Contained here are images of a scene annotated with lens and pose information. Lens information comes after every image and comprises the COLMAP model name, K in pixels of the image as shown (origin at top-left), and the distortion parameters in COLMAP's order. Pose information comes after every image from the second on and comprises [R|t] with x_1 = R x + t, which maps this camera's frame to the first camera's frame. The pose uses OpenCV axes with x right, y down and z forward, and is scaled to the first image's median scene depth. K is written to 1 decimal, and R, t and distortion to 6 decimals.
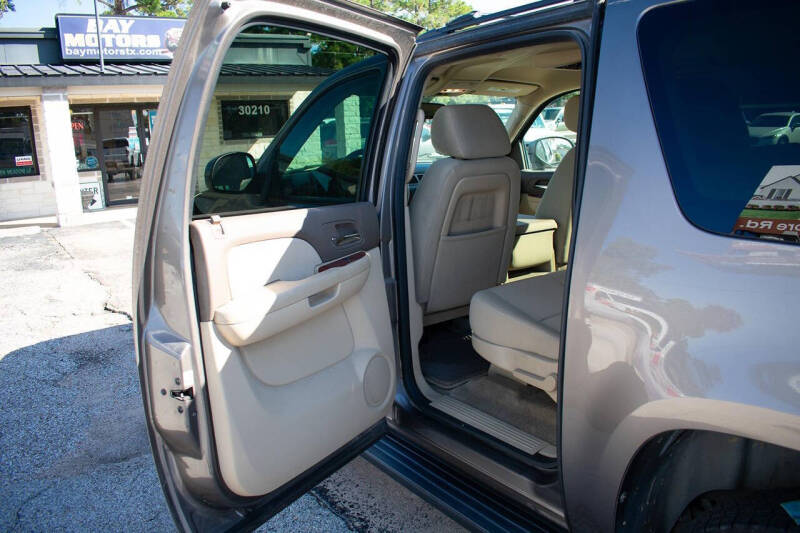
lens RADIAL K [[621.5, 0, 405.0], [0, 621.5, 266.3], [0, 0, 1]] dist [-0.099981, 0.018099]
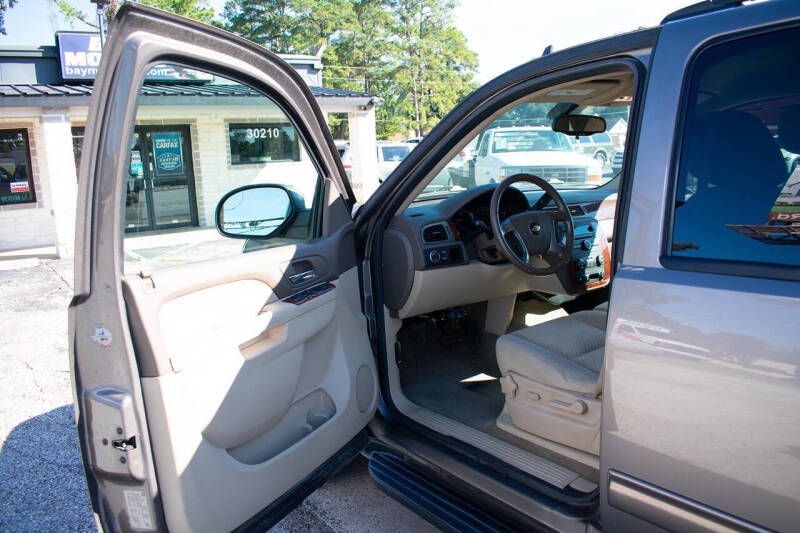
lens RADIAL K [[621.5, 0, 395.5], [0, 621.5, 273.0], [0, 0, 1]] dist [-0.099981, 0.018099]
pose [[0.999982, -0.004358, 0.004105, -0.052330], [0.004474, 0.999582, -0.028551, -0.012247], [-0.003979, 0.028568, 0.999584, 0.061998]]
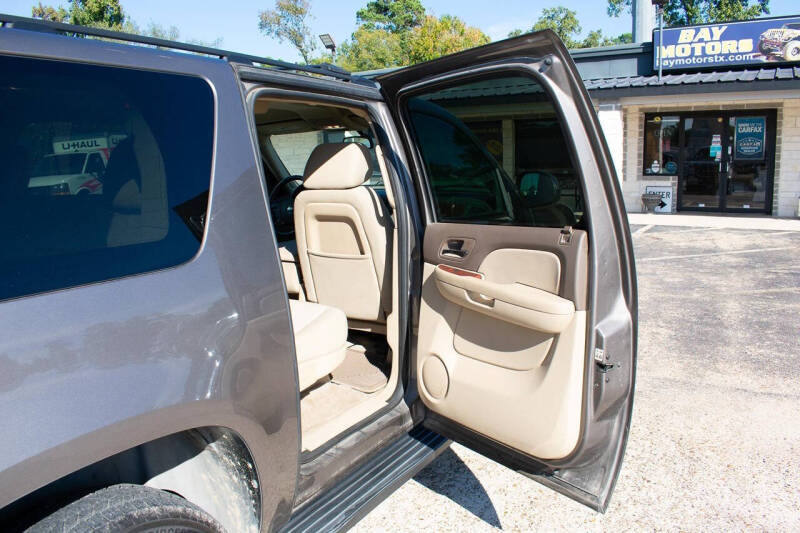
lens RADIAL K [[621.5, 0, 404.9], [0, 621.5, 269.2], [0, 0, 1]] dist [-0.099981, 0.018099]
pose [[0.402055, 0.191051, -0.895461, 0.276500], [-0.185482, 0.974706, 0.124678, -0.047080], [0.896631, 0.115965, 0.427322, 0.159597]]
